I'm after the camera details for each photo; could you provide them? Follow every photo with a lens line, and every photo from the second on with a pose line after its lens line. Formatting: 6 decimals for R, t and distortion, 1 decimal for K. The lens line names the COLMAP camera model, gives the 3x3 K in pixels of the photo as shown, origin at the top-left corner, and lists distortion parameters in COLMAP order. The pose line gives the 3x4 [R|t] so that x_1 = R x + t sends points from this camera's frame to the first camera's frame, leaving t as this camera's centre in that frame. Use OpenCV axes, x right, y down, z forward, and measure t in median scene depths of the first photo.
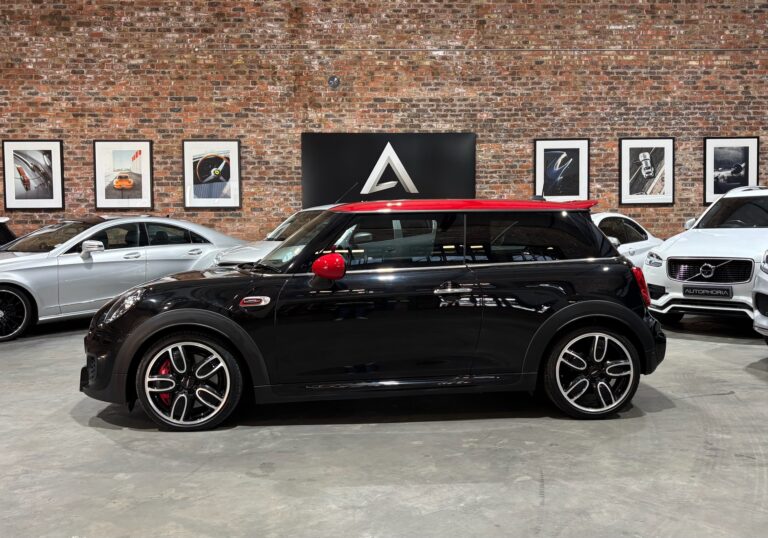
lens RADIAL K [[761.3, 0, 384.0], [0, 761.3, 269.0], [0, 0, 1]] dist [-0.002127, -0.008452]
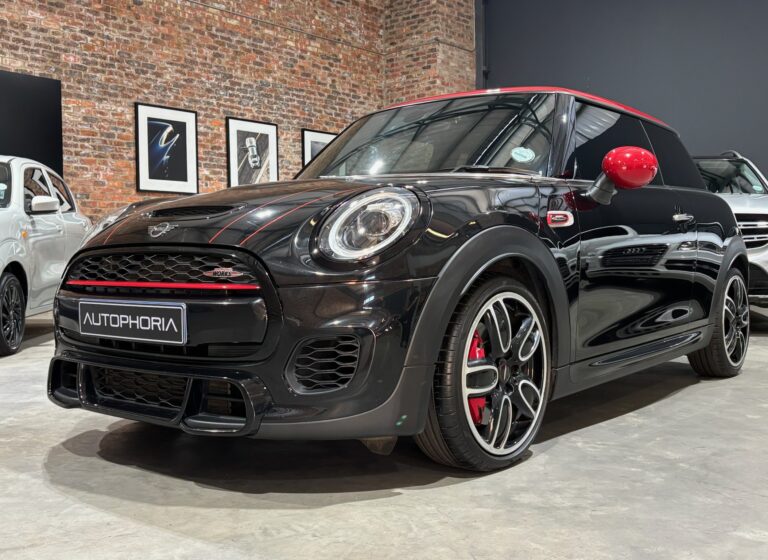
lens RADIAL K [[869.5, 0, 384.0], [0, 869.5, 280.0], [0, 0, 1]] dist [0.011575, 0.069169]
pose [[0.665083, -0.005665, 0.746748, -0.282178], [0.040238, 0.998790, -0.028261, 0.038396], [-0.745684, 0.048843, 0.664507, 0.254413]]
